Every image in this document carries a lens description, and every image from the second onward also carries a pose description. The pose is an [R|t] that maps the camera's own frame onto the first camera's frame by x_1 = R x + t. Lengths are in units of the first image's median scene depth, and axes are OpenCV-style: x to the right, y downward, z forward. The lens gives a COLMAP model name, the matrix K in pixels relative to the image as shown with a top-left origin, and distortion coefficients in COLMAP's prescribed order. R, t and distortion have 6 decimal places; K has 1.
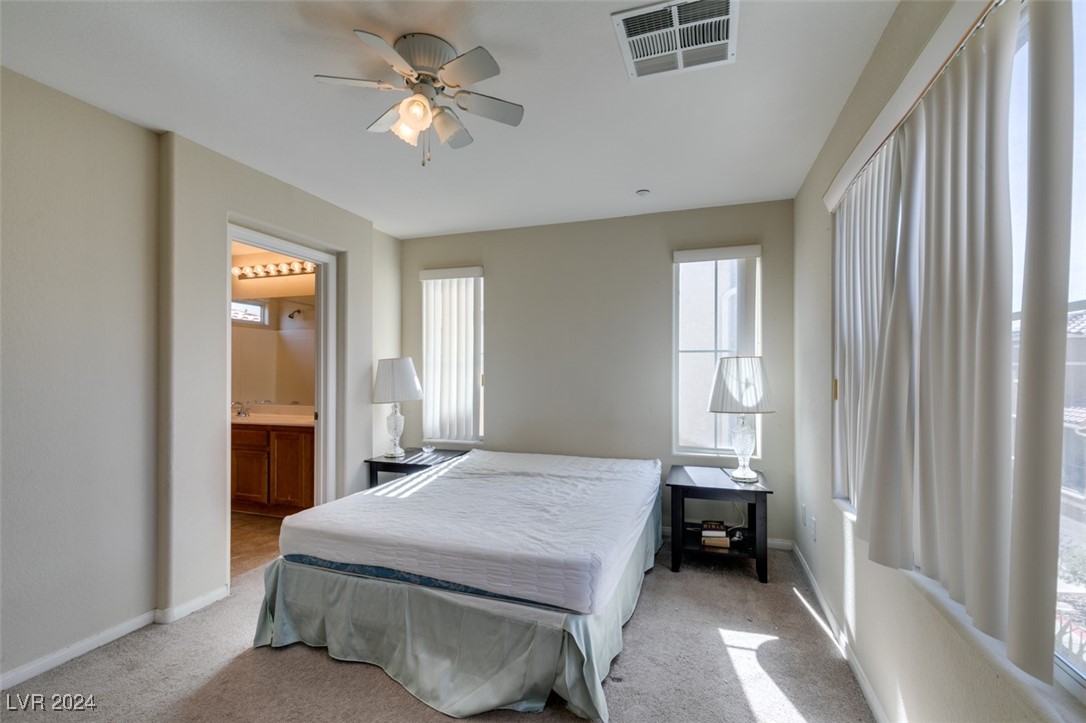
lens RADIAL K [[489.0, 0, 542.0], [0, 489.0, 367.7], [0, 0, 1]] dist [0.012239, -0.000415]
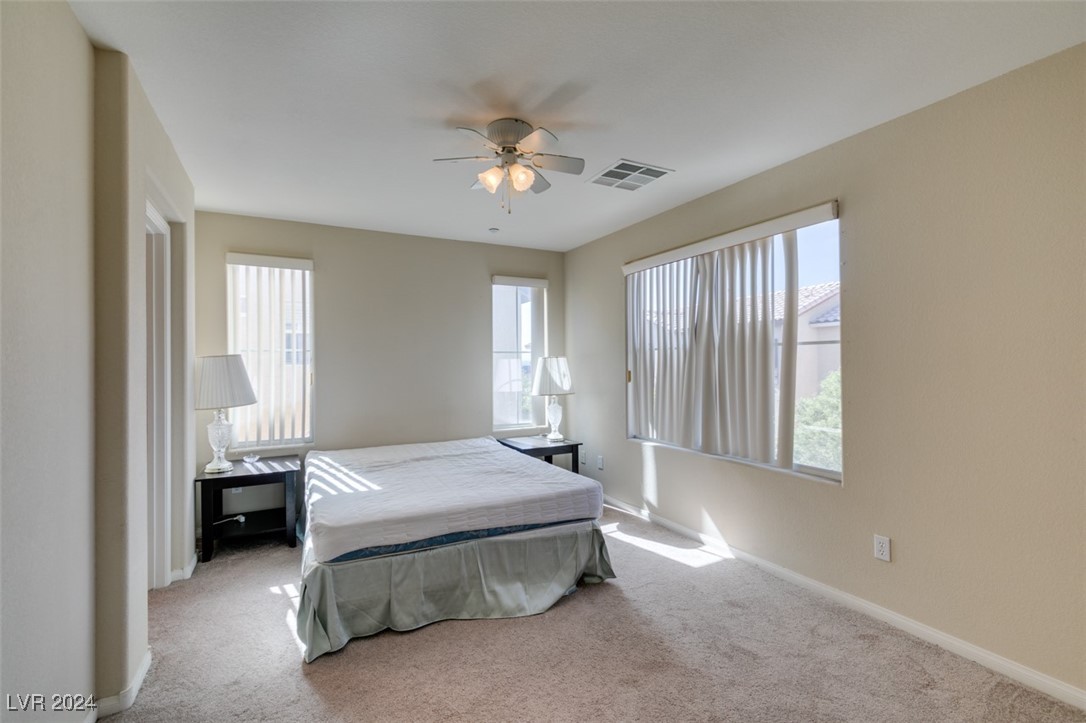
lens RADIAL K [[489.0, 0, 544.0], [0, 489.0, 360.5], [0, 0, 1]] dist [0.012239, -0.000415]
pose [[0.685178, 0.001414, 0.728374, -0.879956], [0.005374, 0.999961, -0.006997, -0.002184], [-0.728356, 0.008708, 0.685144, 0.019391]]
